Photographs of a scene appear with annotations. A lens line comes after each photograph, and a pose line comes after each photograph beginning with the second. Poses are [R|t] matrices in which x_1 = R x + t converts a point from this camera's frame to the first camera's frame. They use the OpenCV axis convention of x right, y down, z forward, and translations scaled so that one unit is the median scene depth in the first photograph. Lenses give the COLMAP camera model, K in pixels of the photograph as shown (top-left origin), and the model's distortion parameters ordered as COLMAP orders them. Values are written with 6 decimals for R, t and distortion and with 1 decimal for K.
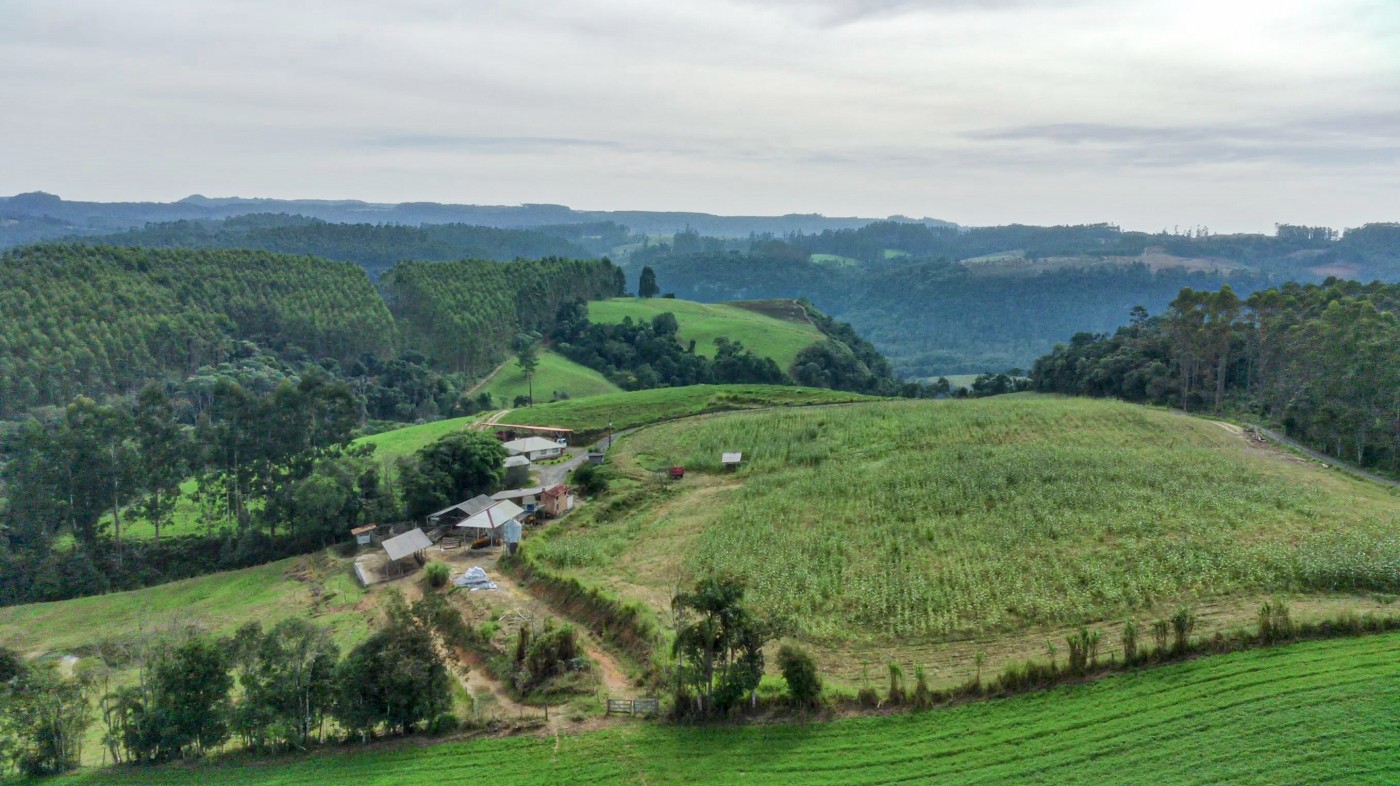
lens RADIAL K [[1092.3, 0, 700.0], [0, 1092.3, 393.0], [0, 0, 1]] dist [0.117103, -0.227158]
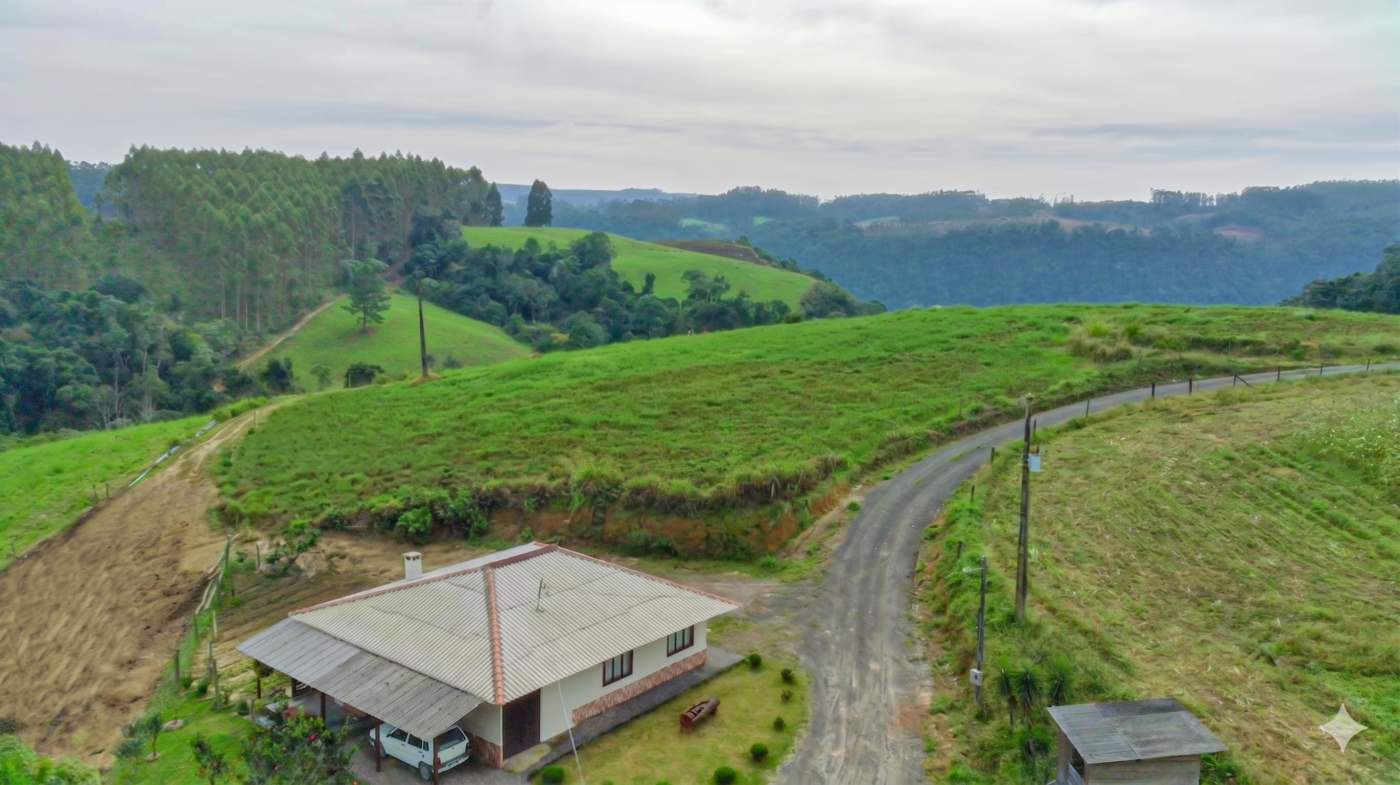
lens RADIAL K [[1092.3, 0, 700.0], [0, 1092.3, 392.5], [0, 0, 1]] dist [0.117103, -0.227158]
pose [[0.987905, -0.019213, 0.153864, -0.070272], [0.016956, 0.999729, 0.015964, 0.007372], [-0.154129, -0.013162, 0.987963, 0.387824]]
